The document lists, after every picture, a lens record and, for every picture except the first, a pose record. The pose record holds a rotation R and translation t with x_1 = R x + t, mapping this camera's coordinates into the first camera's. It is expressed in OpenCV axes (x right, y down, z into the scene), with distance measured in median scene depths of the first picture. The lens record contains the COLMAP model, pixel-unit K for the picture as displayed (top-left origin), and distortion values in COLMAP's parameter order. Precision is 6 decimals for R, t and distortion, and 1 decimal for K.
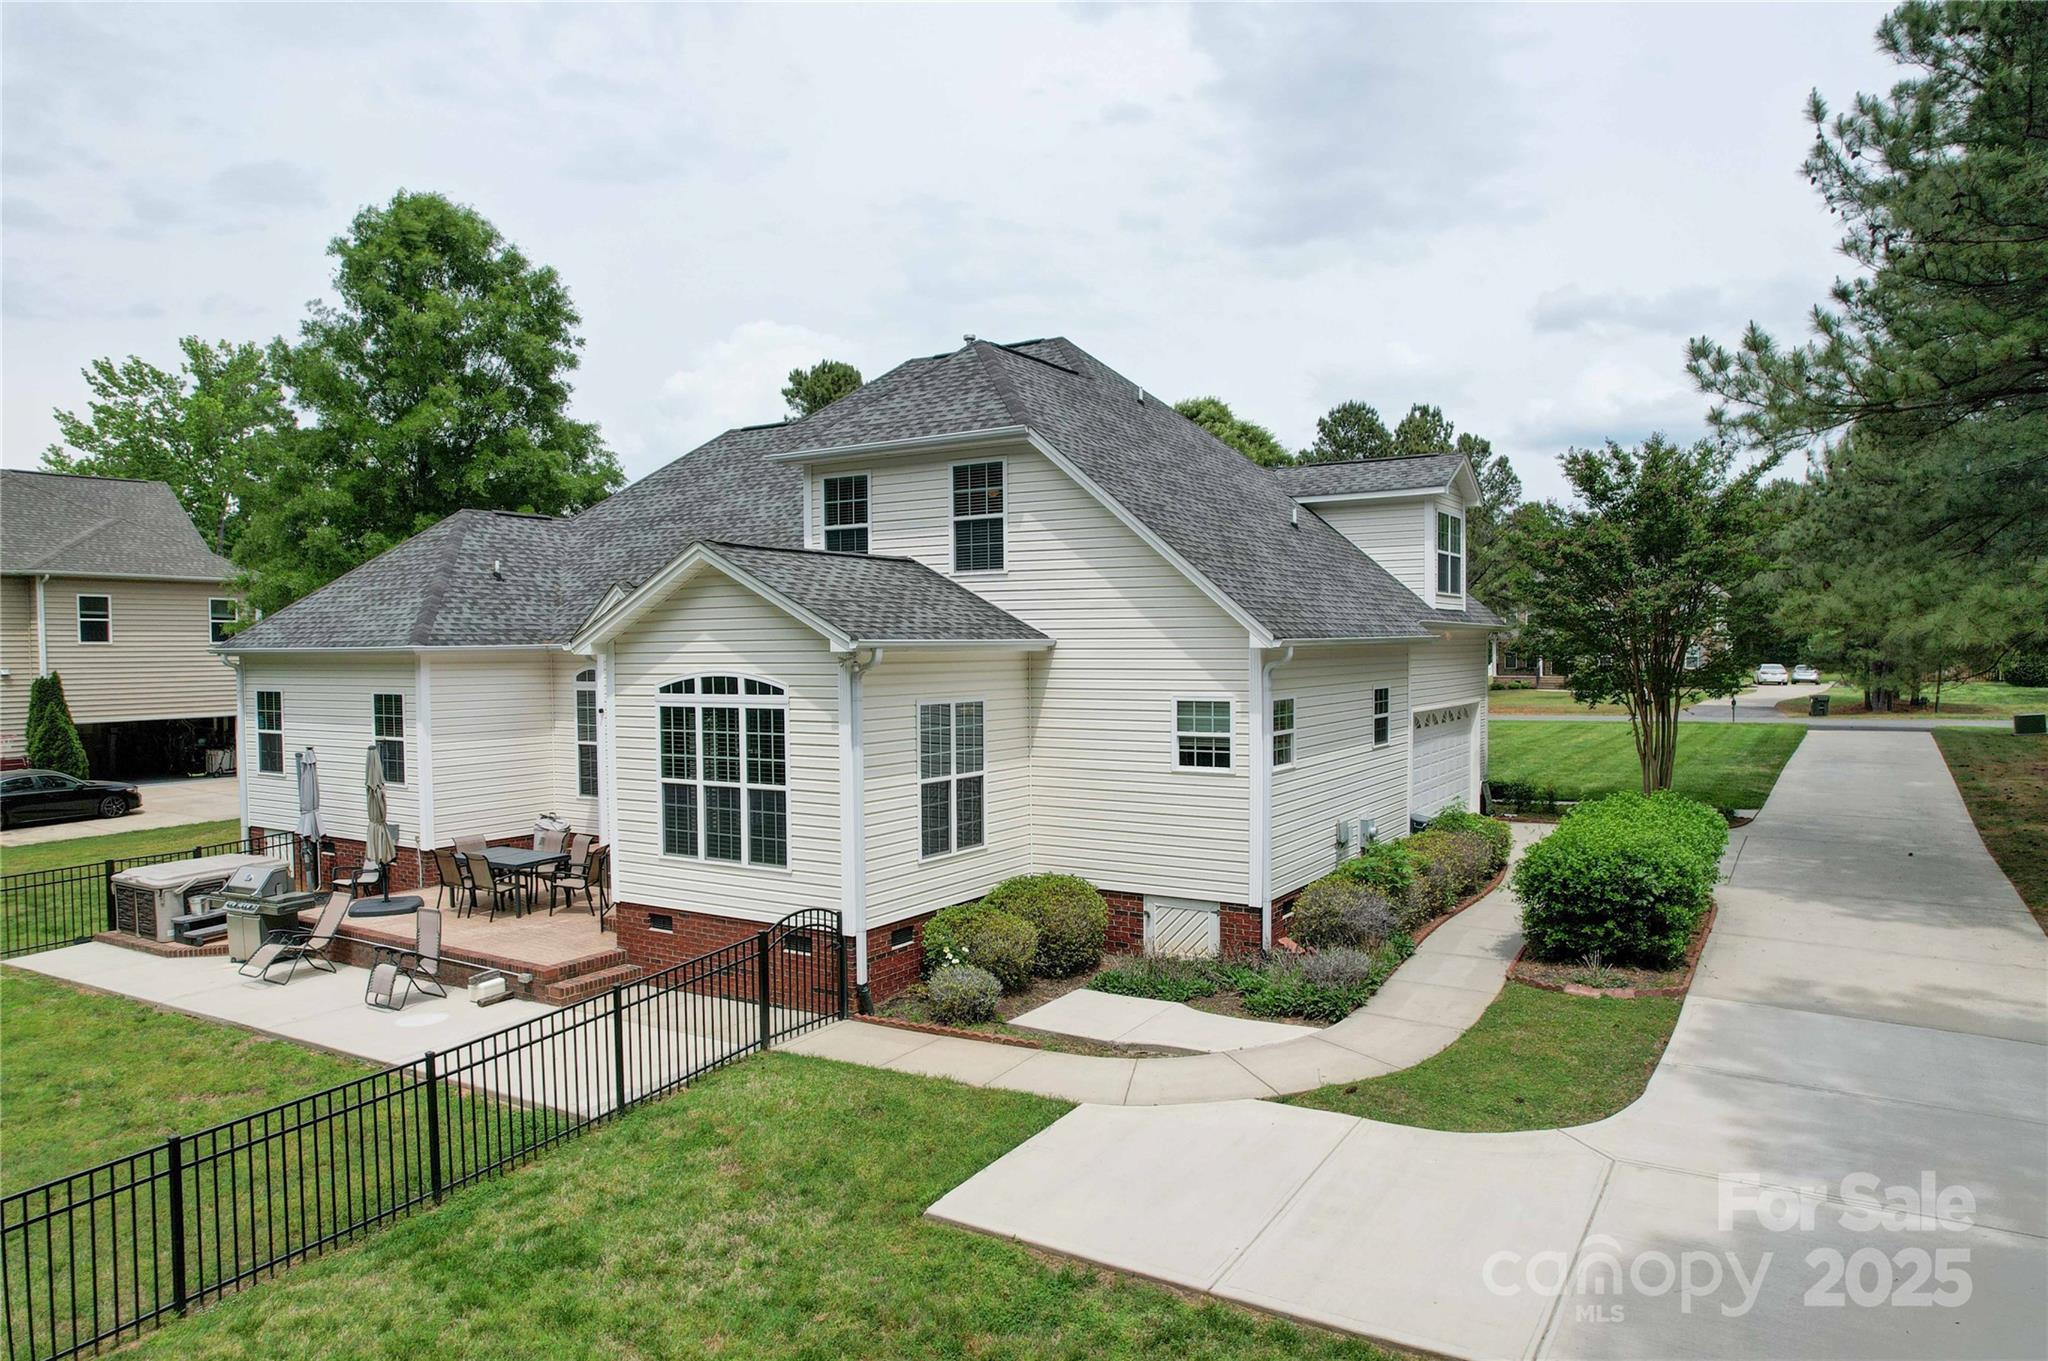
lens RADIAL K [[1294.4, 0, 1024.0], [0, 1294.4, 680.5], [0, 0, 1]] dist [-0.068920, 0.063086]
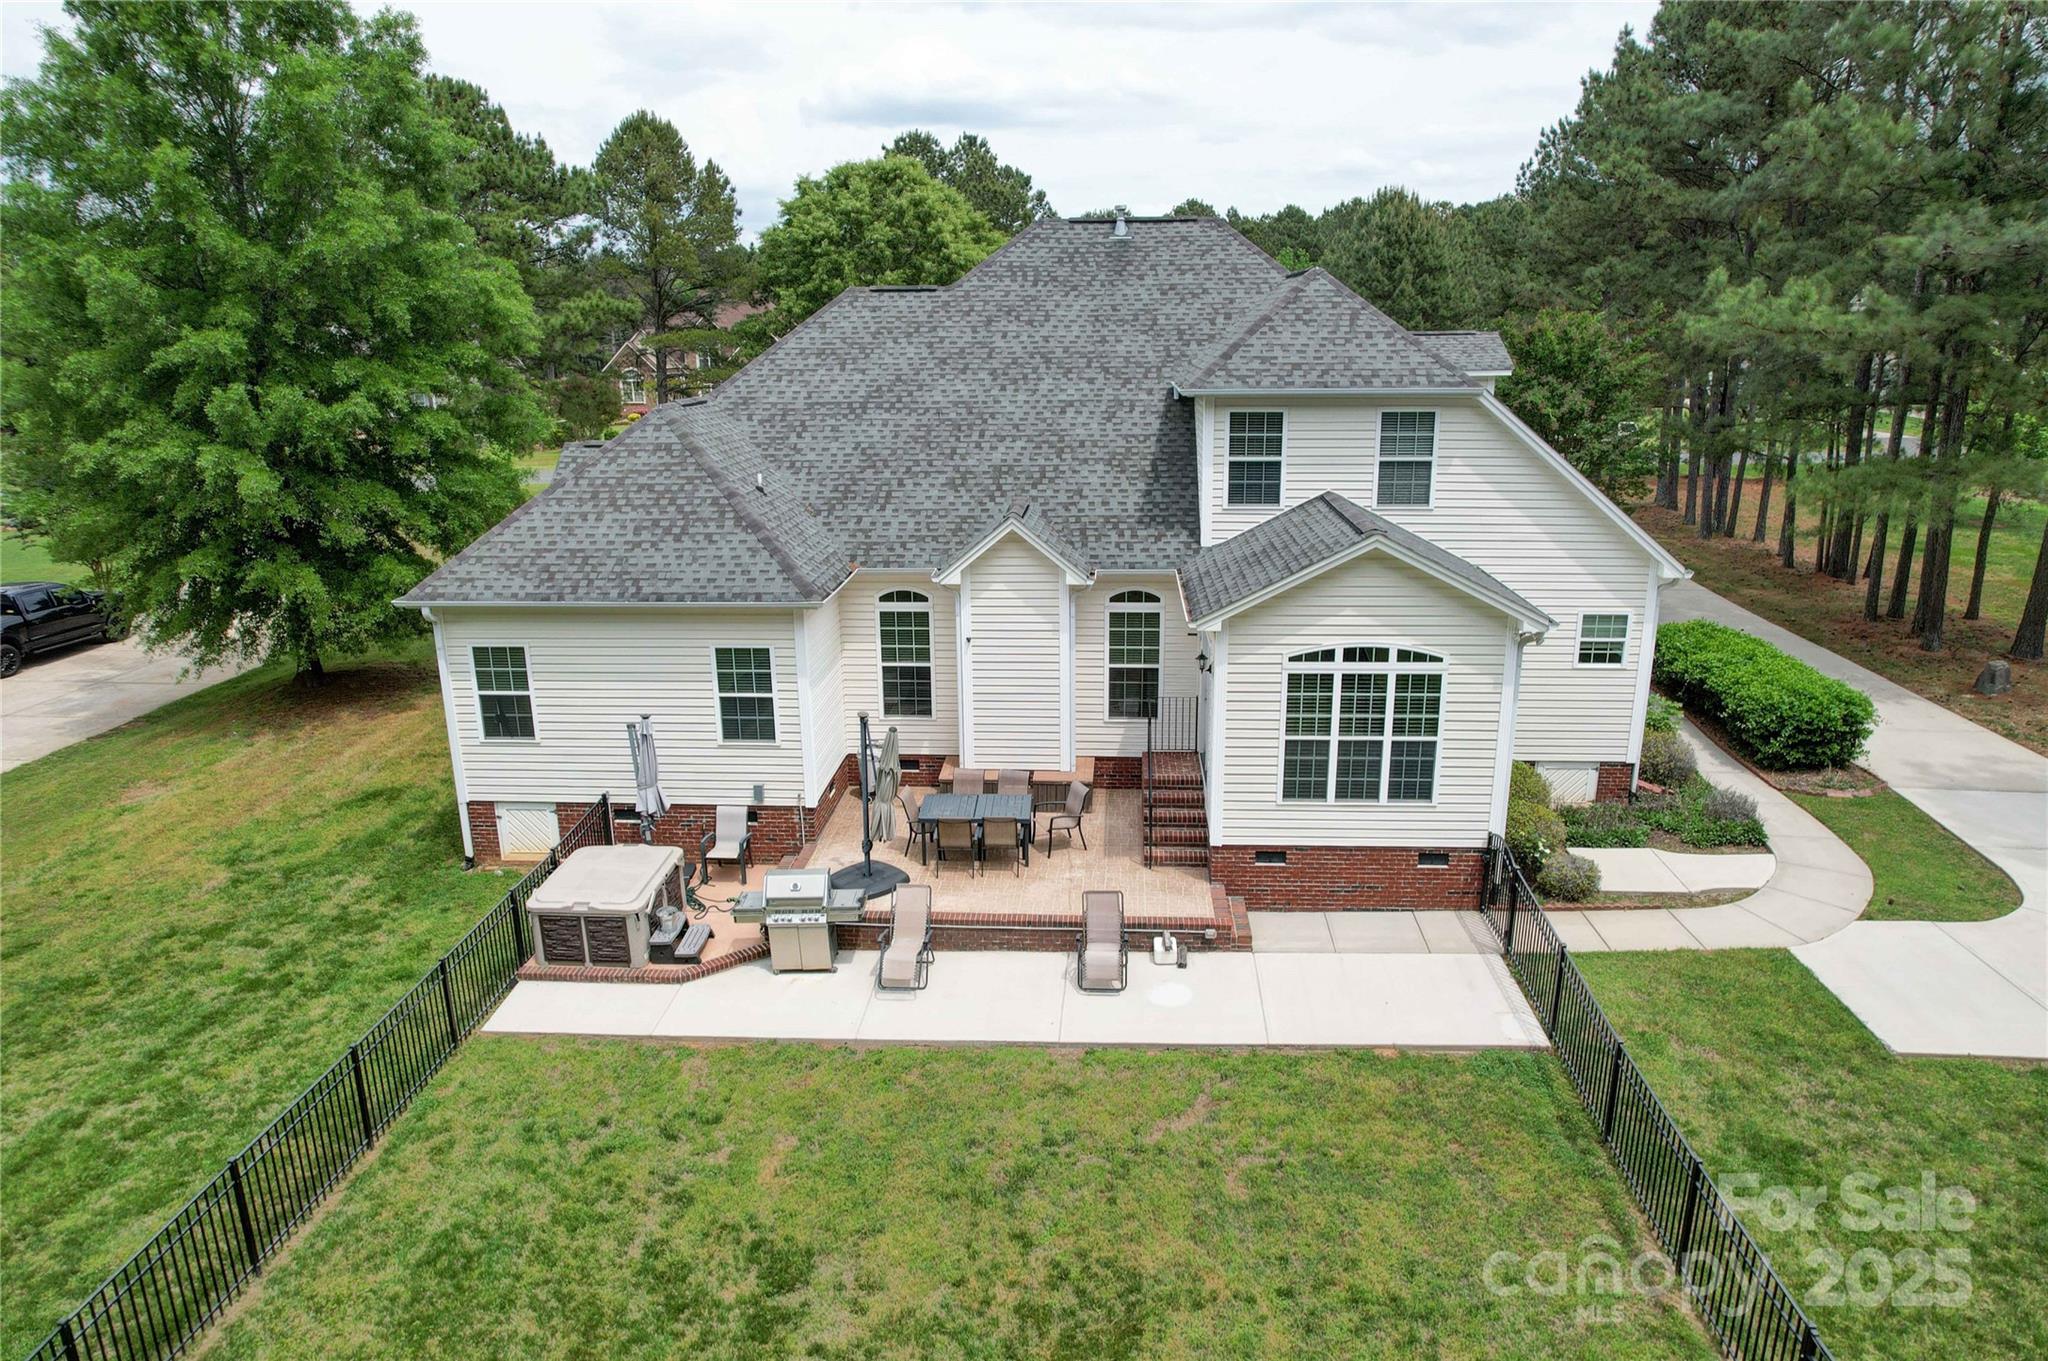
lens RADIAL K [[1294.4, 0, 1024.0], [0, 1294.4, 680.5], [0, 0, 1]] dist [-0.068920, 0.063086]
pose [[0.882912, -0.127460, 0.451907, -0.983942], [0.016639, 0.970339, 0.241176, -0.243829], [-0.469243, -0.205418, 0.858845, 0.164586]]
